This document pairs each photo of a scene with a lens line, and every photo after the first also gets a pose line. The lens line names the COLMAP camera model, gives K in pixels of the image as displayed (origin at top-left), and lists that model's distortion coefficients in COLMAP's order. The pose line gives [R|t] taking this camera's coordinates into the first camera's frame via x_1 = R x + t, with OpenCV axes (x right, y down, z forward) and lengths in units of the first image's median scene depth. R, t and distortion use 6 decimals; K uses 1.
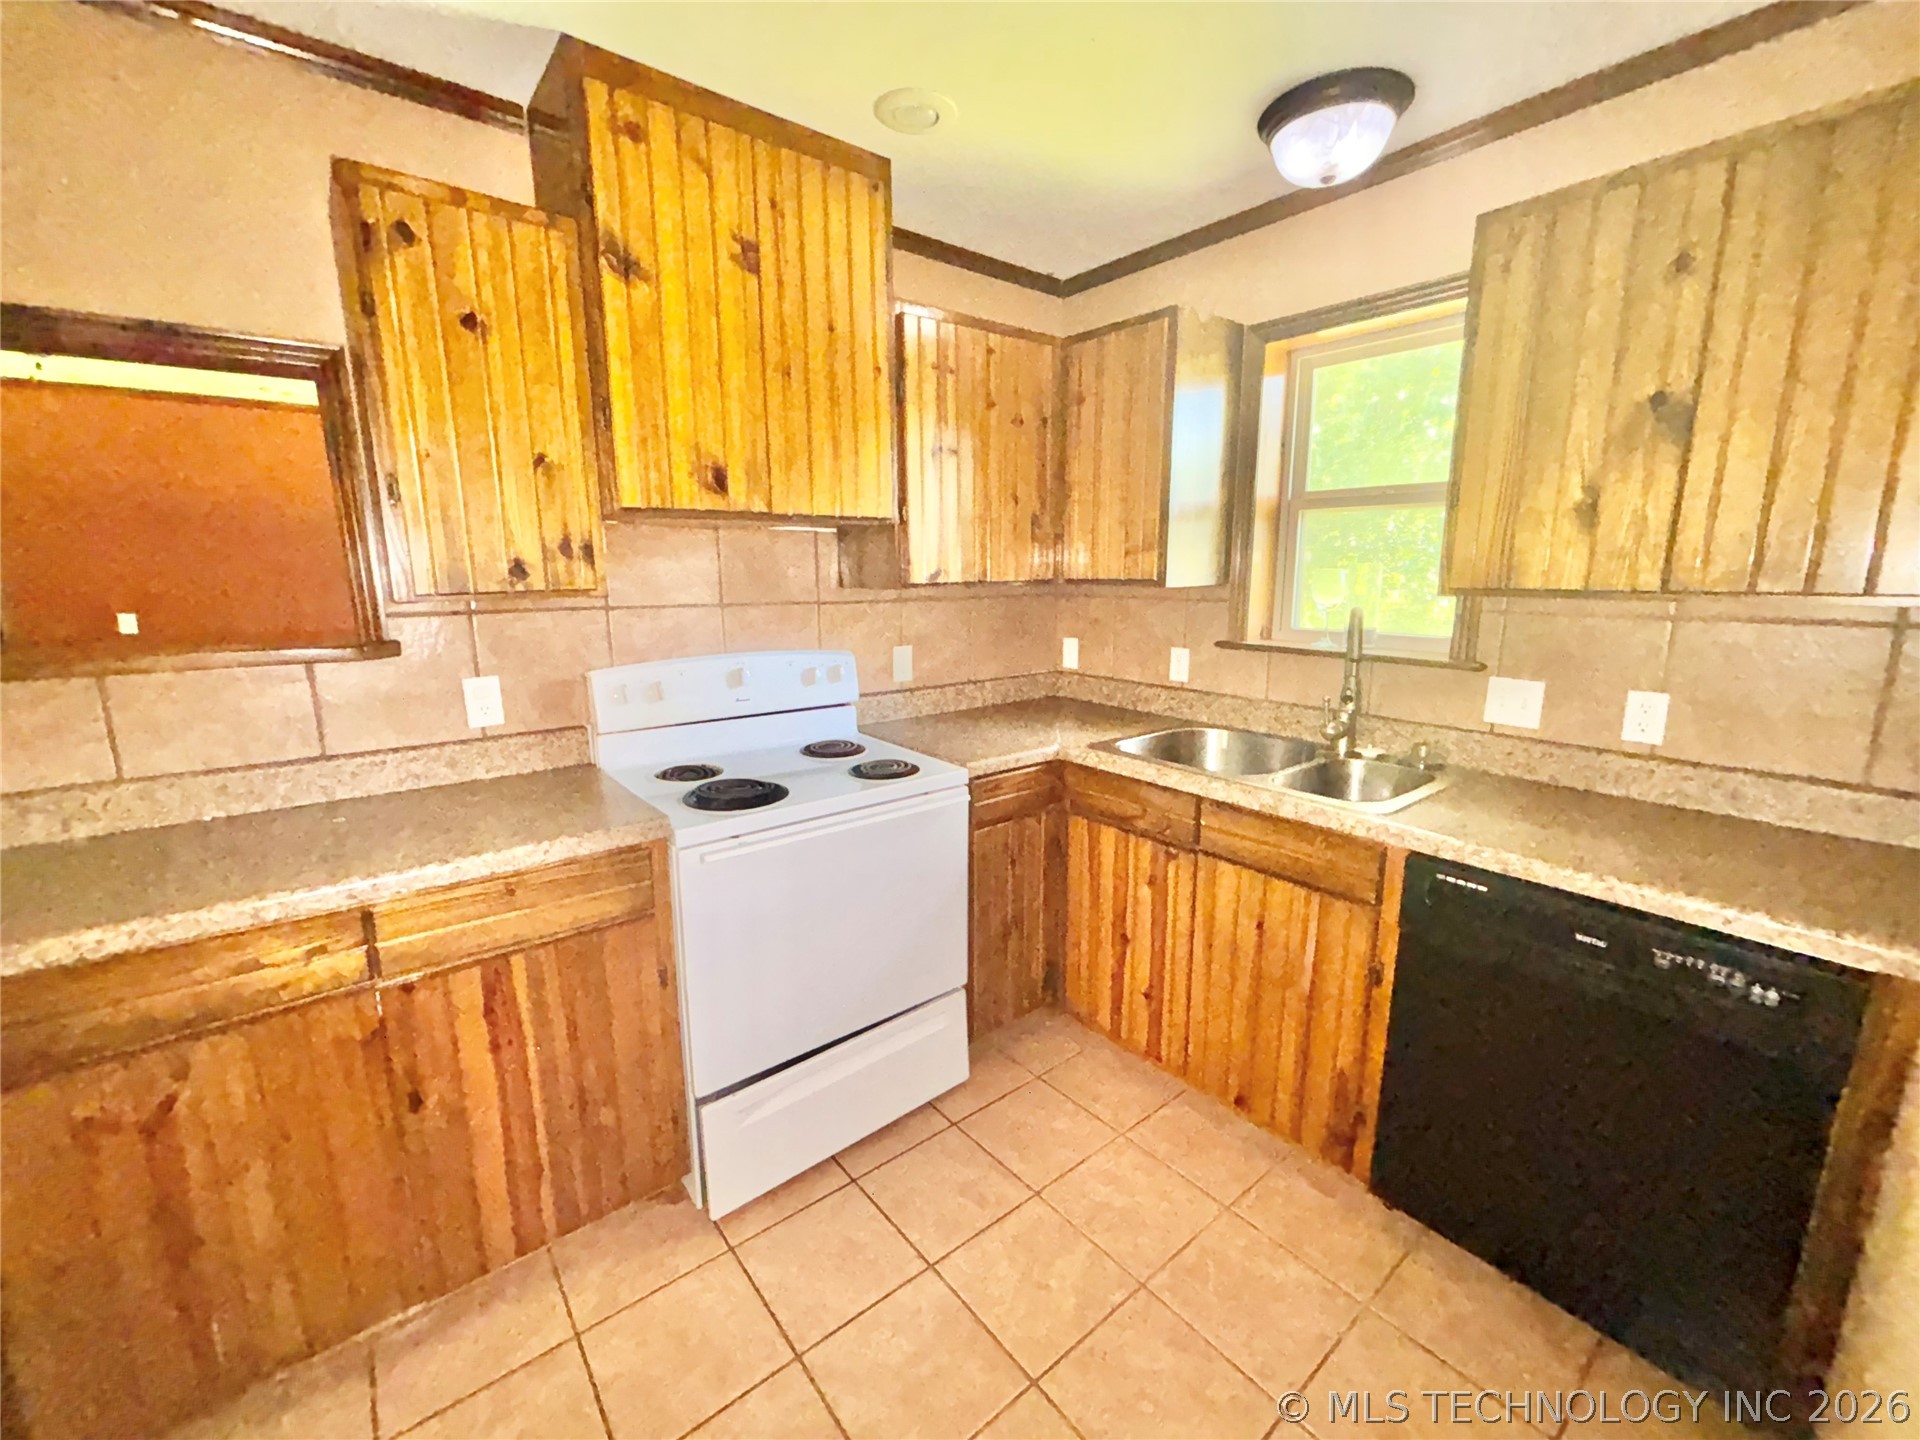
lens RADIAL K [[775.5, 0, 960.0], [0, 775.5, 720.0], [0, 0, 1]] dist [-0.001000, -0.000484]
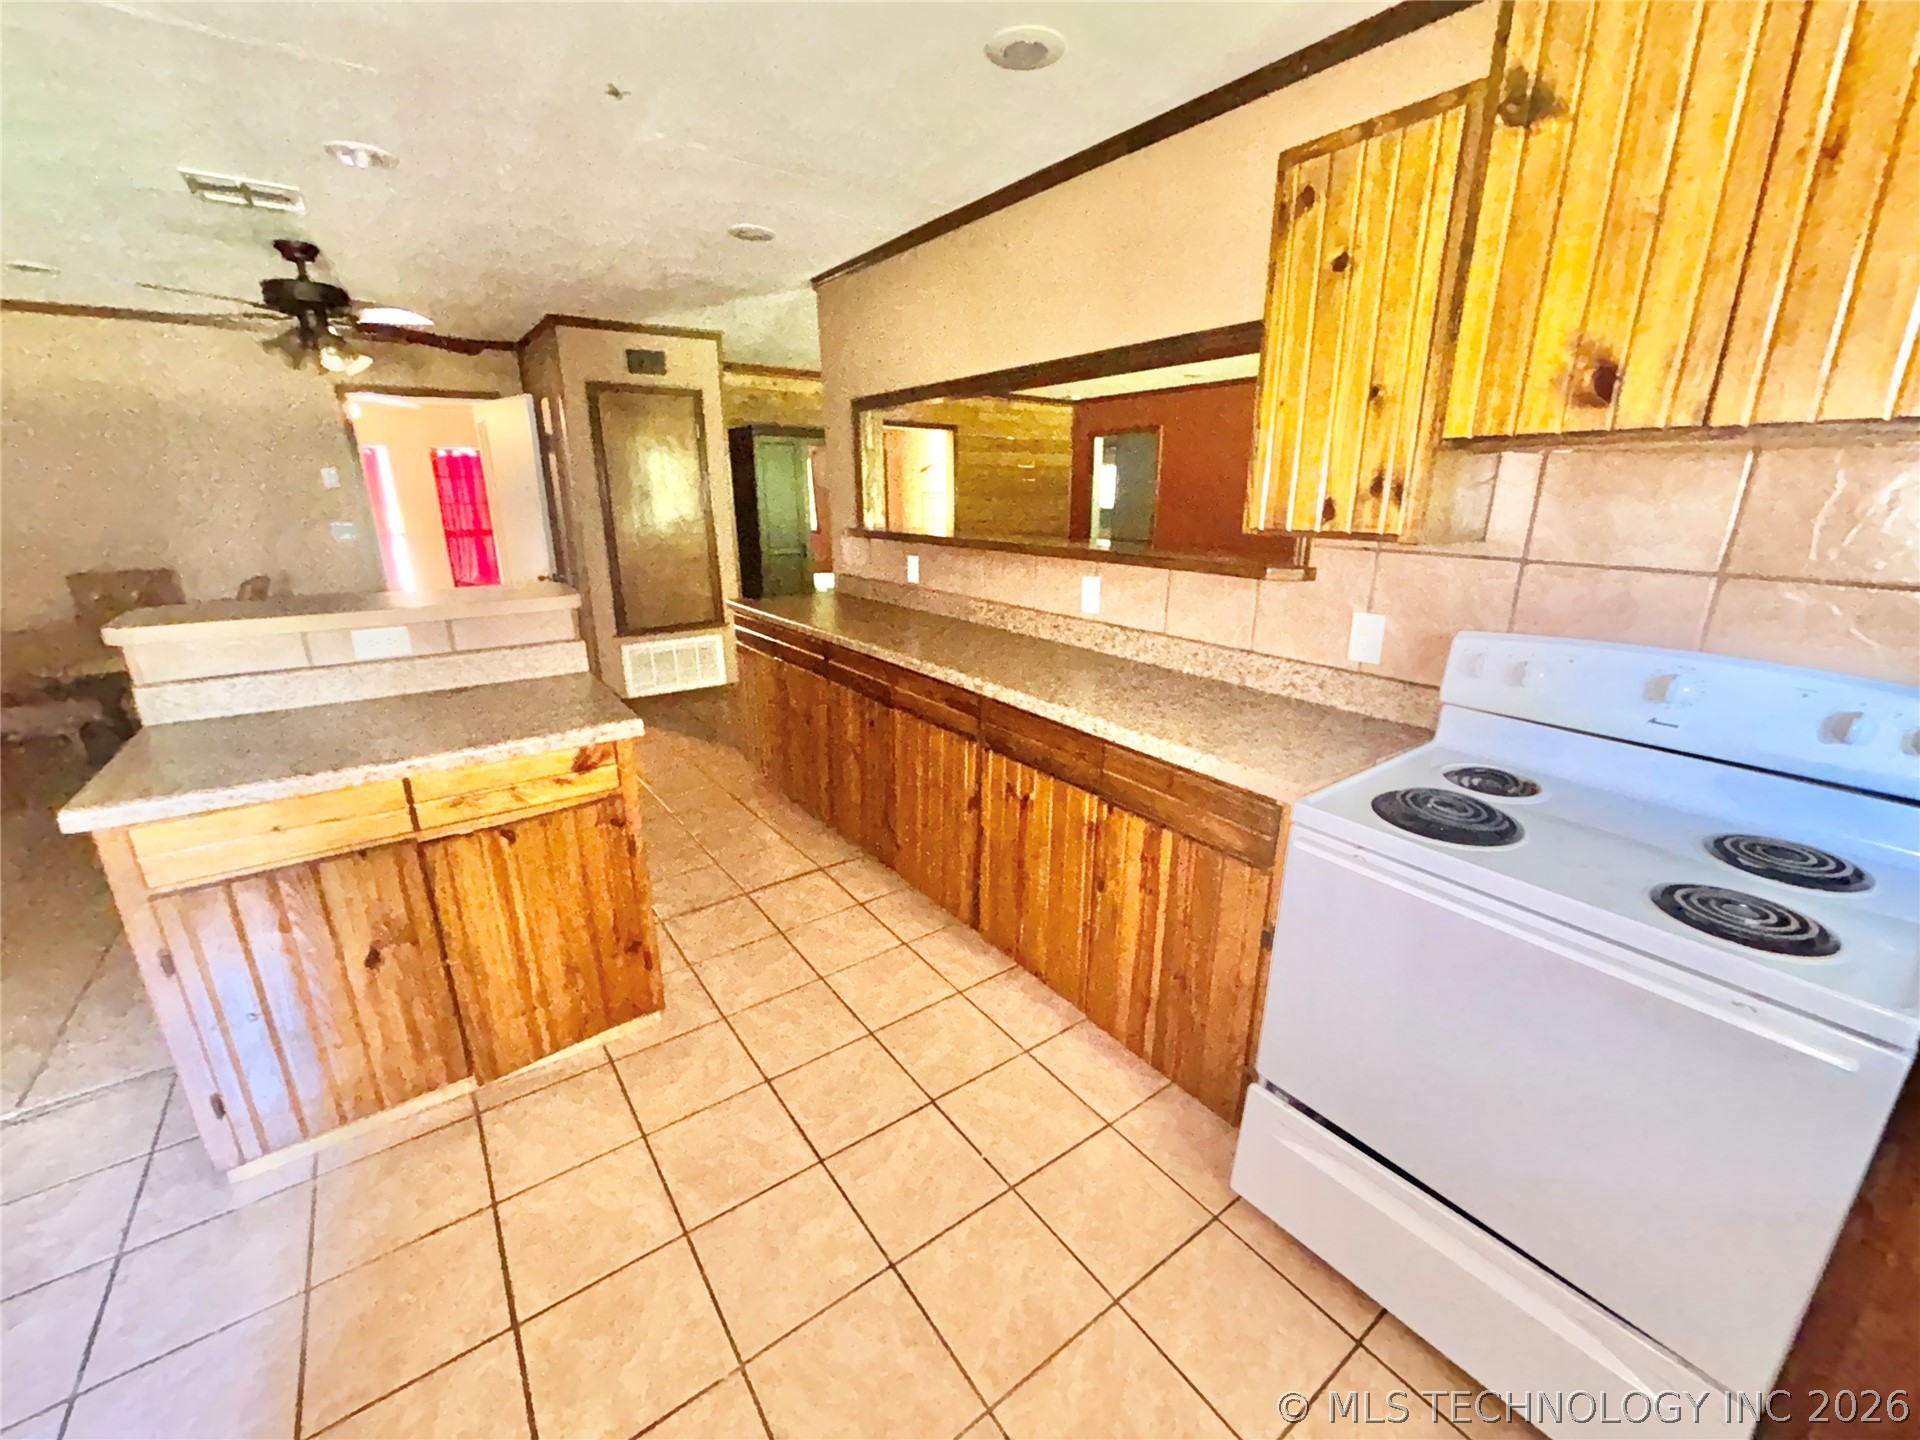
lens RADIAL K [[775.5, 0, 960.0], [0, 775.5, 720.0], [0, 0, 1]] dist [-0.001000, -0.000484]
pose [[-0.055673, 0.292585, -0.954617, 0.479135], [-0.198473, 0.933777, 0.297773, -0.135934], [0.978524, 0.206044, 0.006084, 0.548650]]
